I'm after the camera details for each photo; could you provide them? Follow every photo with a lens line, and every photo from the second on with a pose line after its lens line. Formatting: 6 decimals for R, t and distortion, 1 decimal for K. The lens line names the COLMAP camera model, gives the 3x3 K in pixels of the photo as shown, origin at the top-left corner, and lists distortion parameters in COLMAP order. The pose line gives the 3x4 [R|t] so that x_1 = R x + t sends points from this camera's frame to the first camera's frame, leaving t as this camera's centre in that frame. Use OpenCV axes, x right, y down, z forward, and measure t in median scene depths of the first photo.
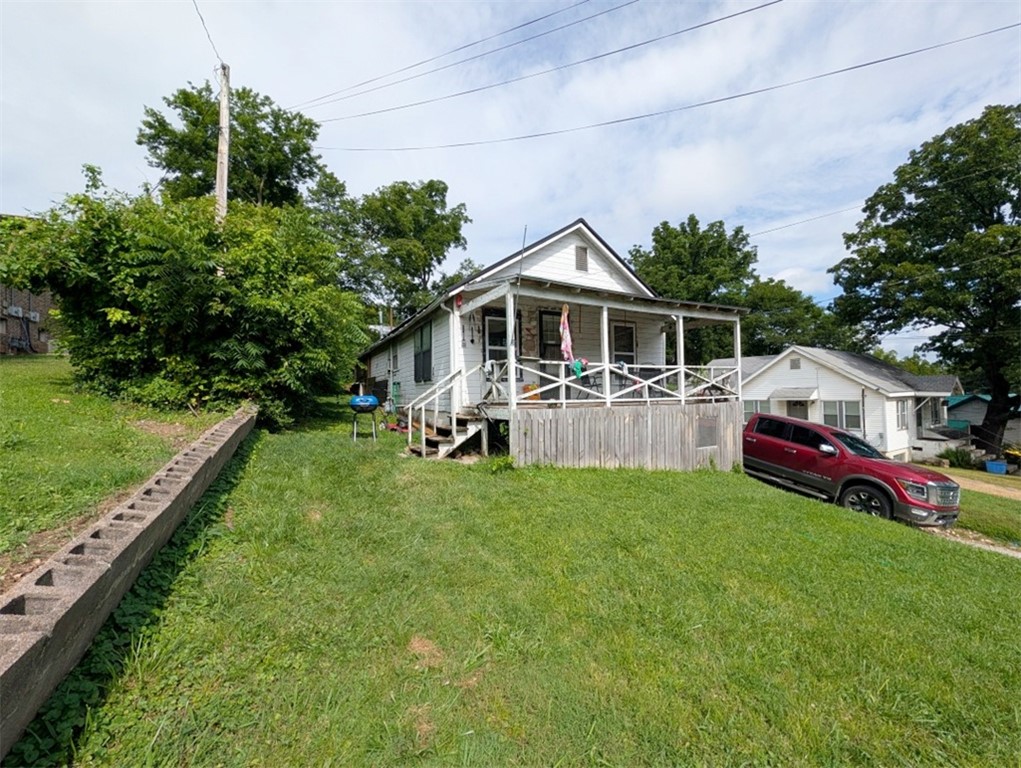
lens RADIAL K [[393.1, 0, 510.5], [0, 393.1, 384.0], [0, 0, 1]] dist [0.001943, 0.000149]
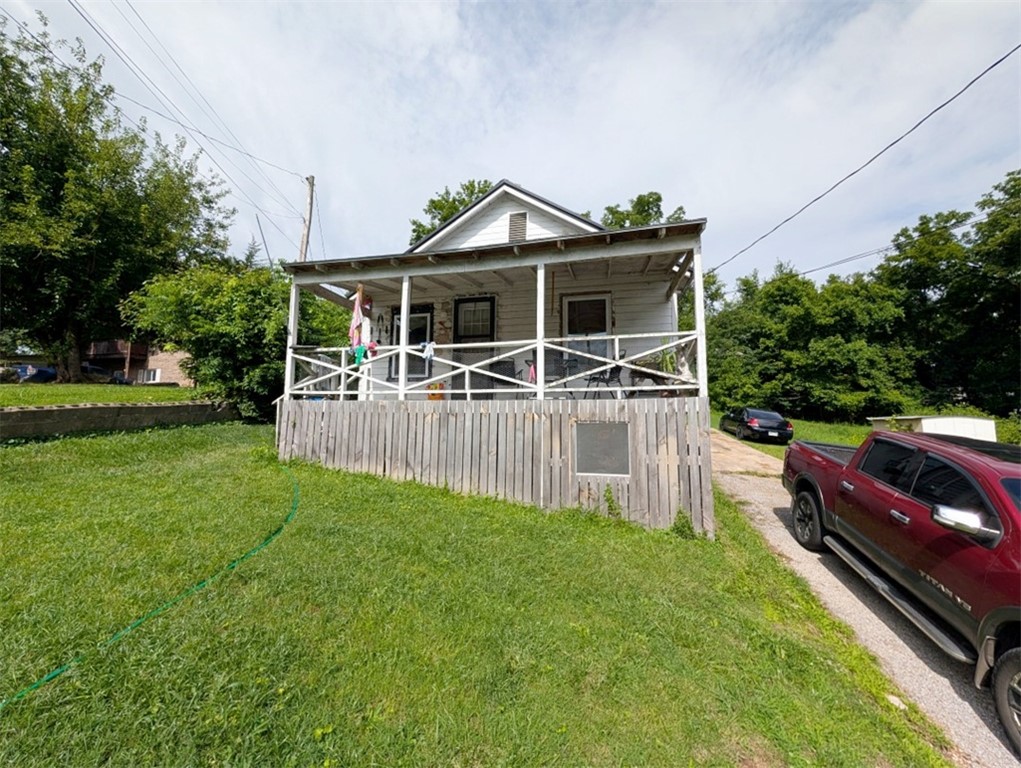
lens RADIAL K [[393.1, 0, 510.5], [0, 393.1, 384.0], [0, 0, 1]] dist [0.001943, 0.000149]
pose [[0.748357, -0.050059, -0.661405, 0.744237], [-0.002888, 0.996893, -0.078719, 0.069485], [0.663290, 0.060821, 0.745887, 0.445886]]
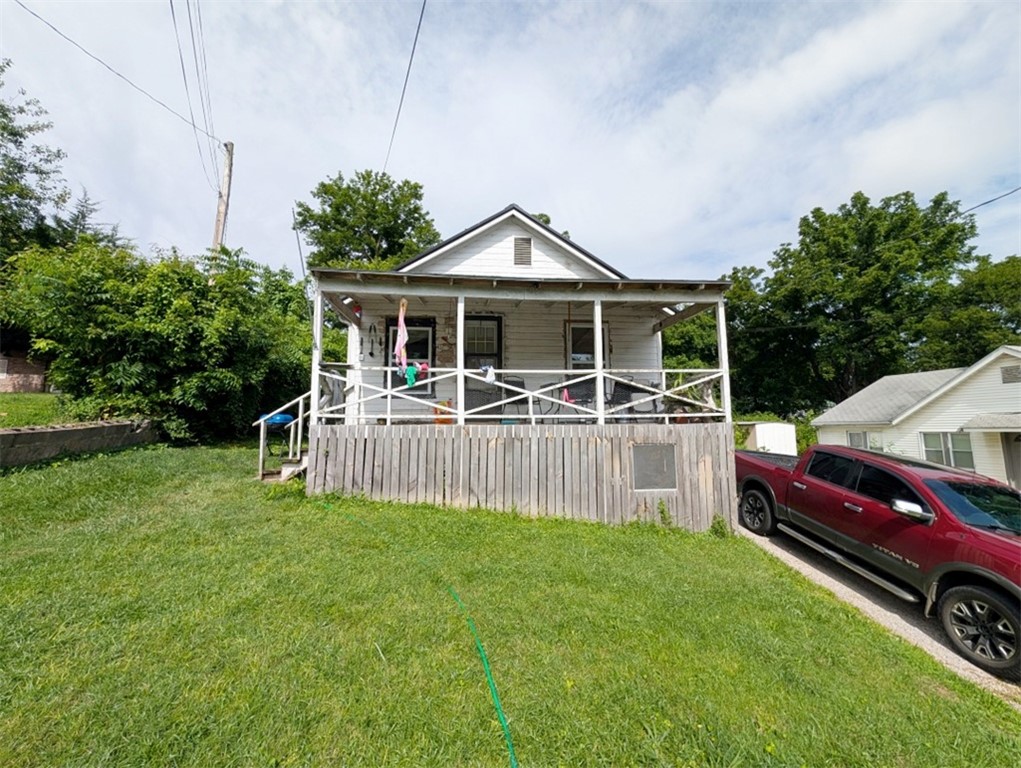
lens RADIAL K [[393.1, 0, 510.5], [0, 393.1, 384.0], [0, 0, 1]] dist [0.001943, 0.000149]
pose [[0.926250, -0.034034, -0.375371, 0.500390], [0.002978, 0.996545, -0.083006, 0.033891], [0.376899, 0.075767, 0.923150, 0.261567]]
